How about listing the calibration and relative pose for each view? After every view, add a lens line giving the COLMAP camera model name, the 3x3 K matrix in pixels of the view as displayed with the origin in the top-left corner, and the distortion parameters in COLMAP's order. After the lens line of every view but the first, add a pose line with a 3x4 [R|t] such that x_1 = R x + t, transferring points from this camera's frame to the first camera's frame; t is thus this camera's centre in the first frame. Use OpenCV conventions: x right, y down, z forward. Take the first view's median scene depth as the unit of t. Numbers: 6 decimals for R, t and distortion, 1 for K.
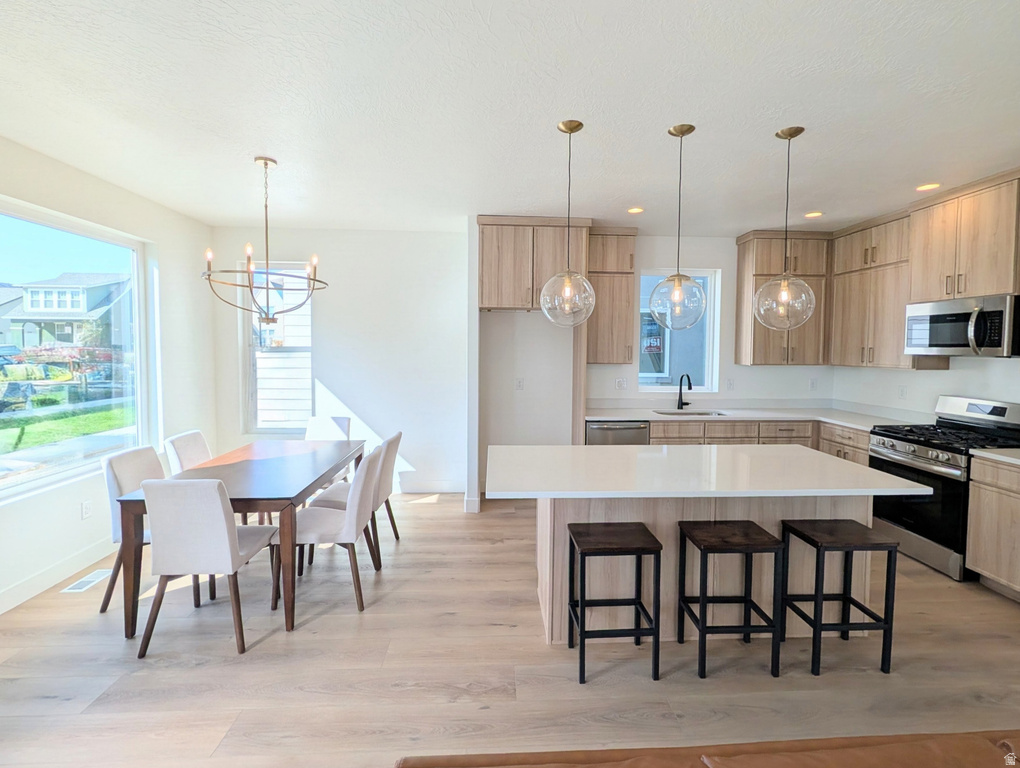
lens RADIAL K [[460.5, 0, 512.1], [0, 460.5, 371.1], [0, 0, 1]] dist [-0.000026, 0.000032]
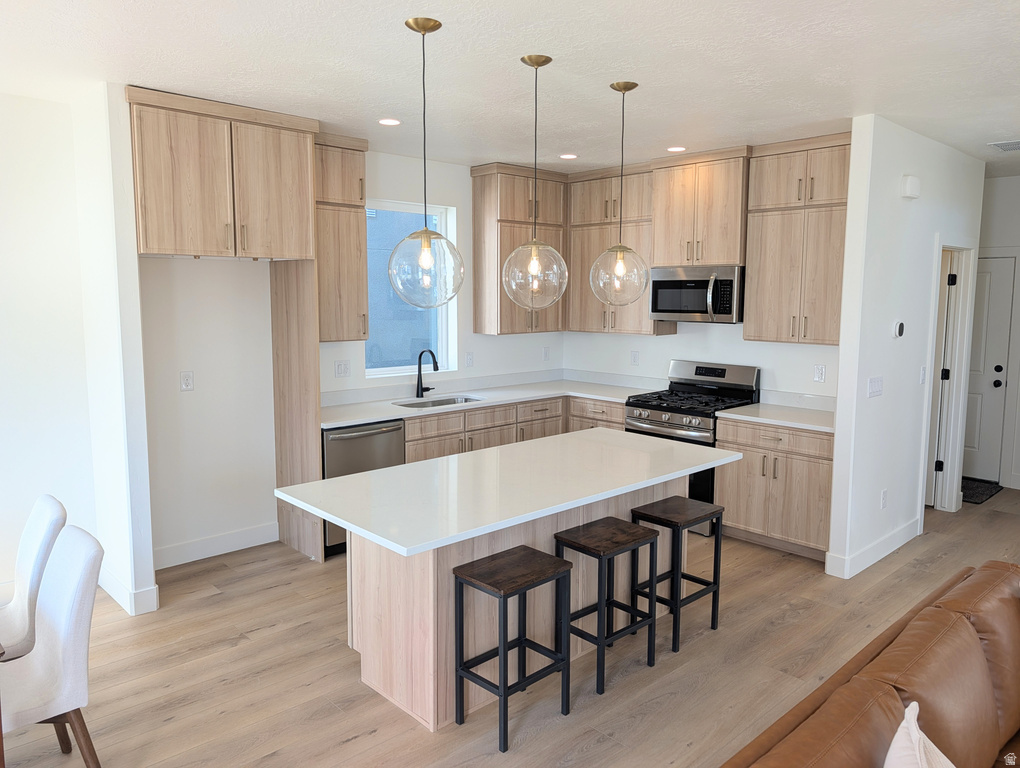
lens RADIAL K [[737.7, 0, 510.0], [0, 737.7, 384.0], [0, 0, 1]] dist [0.027078, -0.001697]
pose [[0.760129, -0.085178, 0.644165, -0.351243], [0.035370, 0.995325, 0.089873, -0.049014], [-0.648809, -0.045531, 0.759588, 0.013542]]
